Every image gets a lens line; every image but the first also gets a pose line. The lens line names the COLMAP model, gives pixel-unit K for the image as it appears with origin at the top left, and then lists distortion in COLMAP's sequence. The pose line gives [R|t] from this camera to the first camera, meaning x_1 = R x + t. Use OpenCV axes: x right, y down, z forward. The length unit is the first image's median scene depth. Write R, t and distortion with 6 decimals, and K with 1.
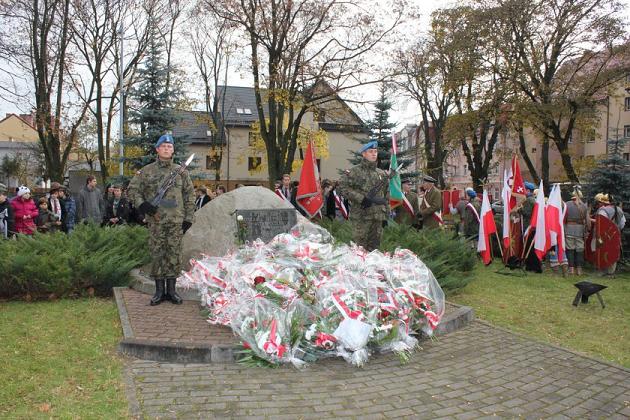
lens RADIAL K [[569.3, 0, 314.8], [0, 569.3, 186.4], [0, 0, 1]] dist [-0.051002, 0.014346]
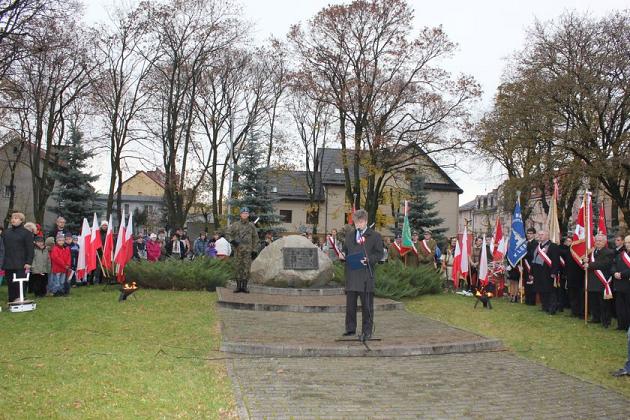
lens RADIAL K [[569.3, 0, 314.8], [0, 569.3, 186.4], [0, 0, 1]] dist [-0.051002, 0.014346]
pose [[0.982335, 0.008456, -0.186939, 0.050808], [-0.026549, 0.995171, -0.094496, 0.002745], [0.185237, 0.097790, 0.977816, -0.131564]]
